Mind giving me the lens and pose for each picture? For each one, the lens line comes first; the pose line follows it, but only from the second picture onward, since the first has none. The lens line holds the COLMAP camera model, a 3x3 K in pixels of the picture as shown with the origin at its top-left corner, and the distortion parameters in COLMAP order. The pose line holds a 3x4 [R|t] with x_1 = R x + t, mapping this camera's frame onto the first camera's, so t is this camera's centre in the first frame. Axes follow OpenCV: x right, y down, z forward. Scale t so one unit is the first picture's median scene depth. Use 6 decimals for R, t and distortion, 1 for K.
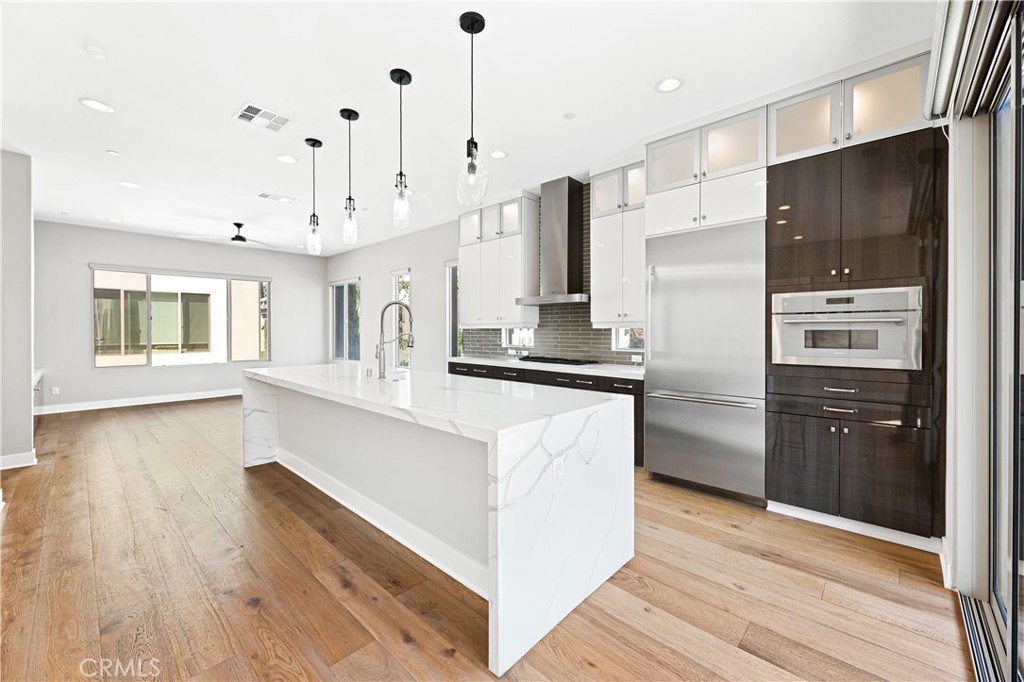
lens RADIAL K [[409.0, 0, 508.4], [0, 409.0, 329.5], [0, 0, 1]] dist [-0.001087, -0.000133]
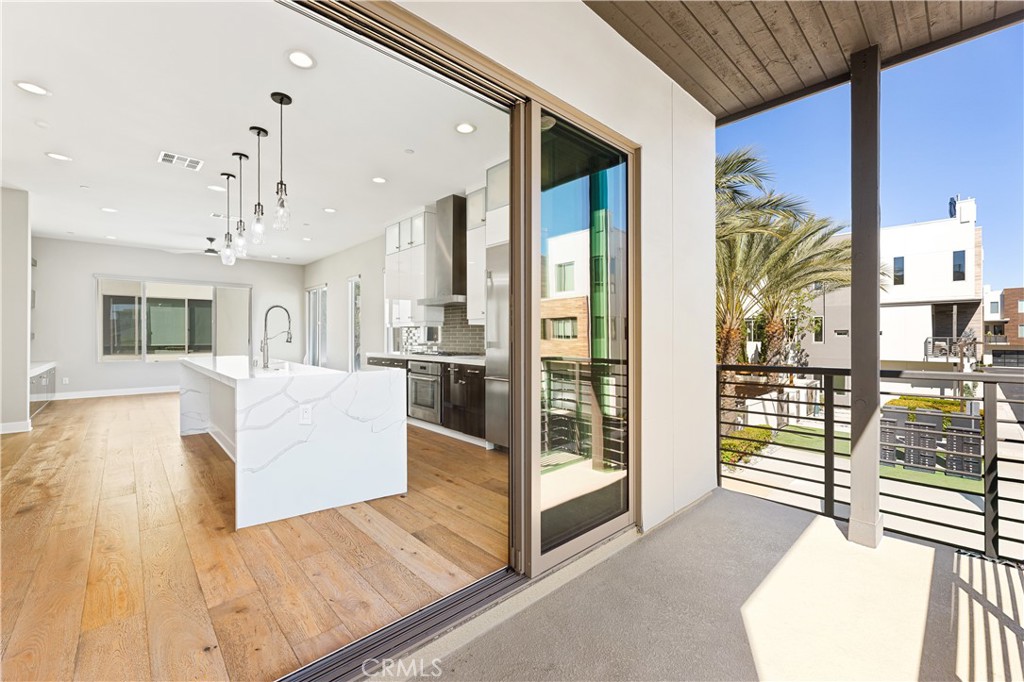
lens RADIAL K [[420.9, 0, 502.6], [0, 420.9, 334.7], [0, 0, 1]] dist [0.000469, 0.000195]
pose [[0.996586, -0.000552, -0.082561, 0.338997], [0.000238, 0.999993, -0.003808, 0.025582], [0.082562, 0.003775, 0.996579, -0.156511]]
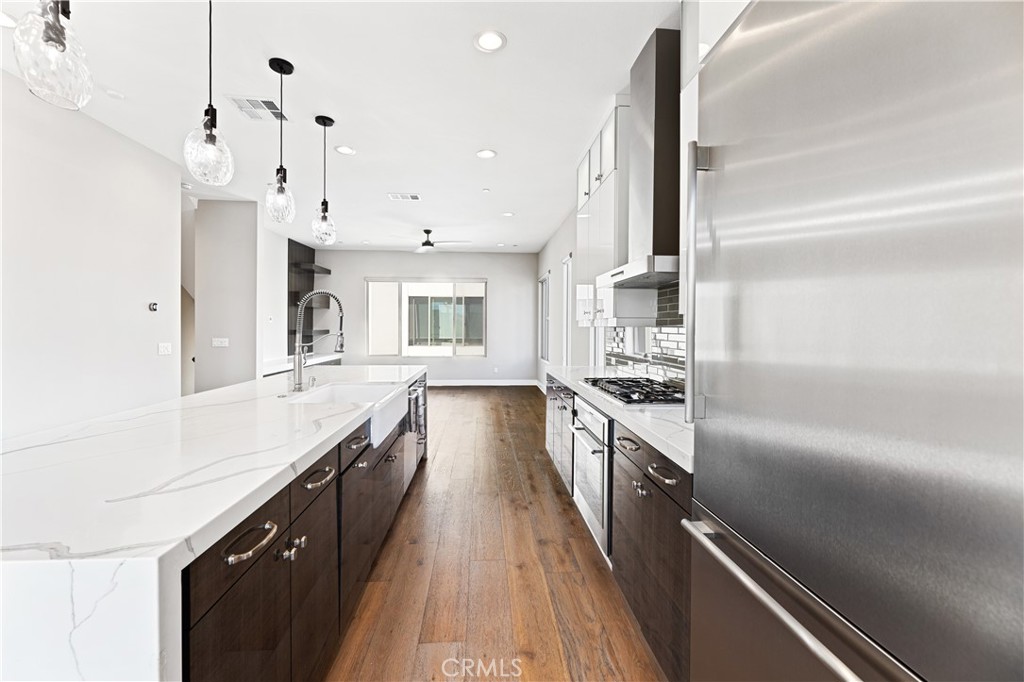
lens RADIAL K [[409.0, 0, 508.4], [0, 409.0, 329.5], [0, 0, 1]] dist [-0.001087, -0.000133]
pose [[0.731697, 0.008374, -0.681578, 0.318540], [-0.004921, 0.999963, 0.007003, -0.002753], [0.681612, -0.001770, 0.731712, 0.442733]]
